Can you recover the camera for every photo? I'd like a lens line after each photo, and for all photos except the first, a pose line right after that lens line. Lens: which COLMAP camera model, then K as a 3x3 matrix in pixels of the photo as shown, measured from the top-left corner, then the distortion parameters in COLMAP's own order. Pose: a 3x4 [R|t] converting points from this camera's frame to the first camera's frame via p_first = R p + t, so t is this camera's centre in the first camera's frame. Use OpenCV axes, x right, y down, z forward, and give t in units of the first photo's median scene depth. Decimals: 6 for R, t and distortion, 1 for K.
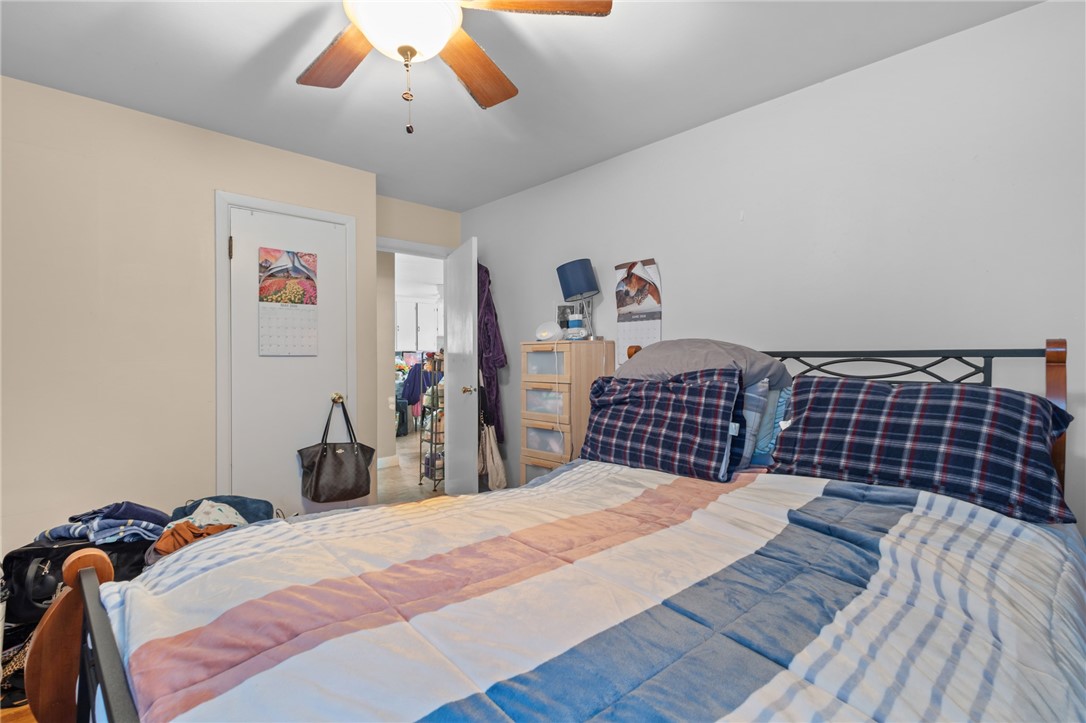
lens RADIAL K [[511.7, 0, 543.1], [0, 511.7, 359.6], [0, 0, 1]] dist [0.005714, -0.001274]
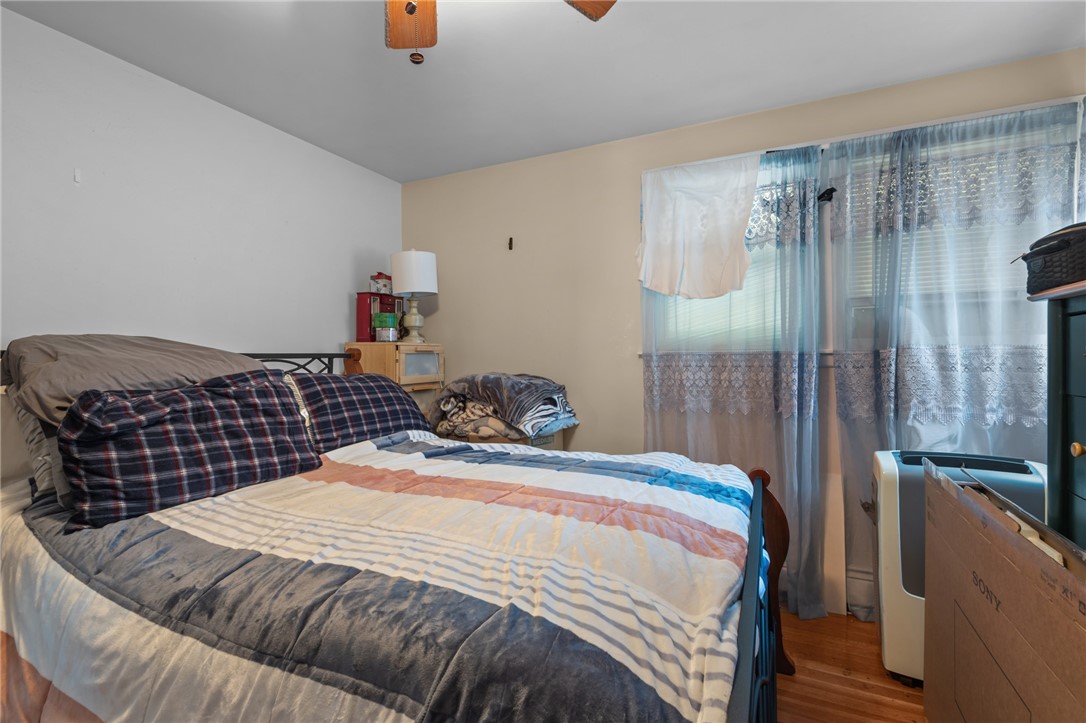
lens RADIAL K [[511.7, 0, 540.4], [0, 511.7, 359.6], [0, 0, 1]] dist [0.005714, -0.001274]
pose [[-0.362665, -0.001589, 0.931918, -0.874200], [0.010278, 0.999931, 0.005705, -0.002177], [-0.931863, 0.011647, -0.362623, 0.938833]]
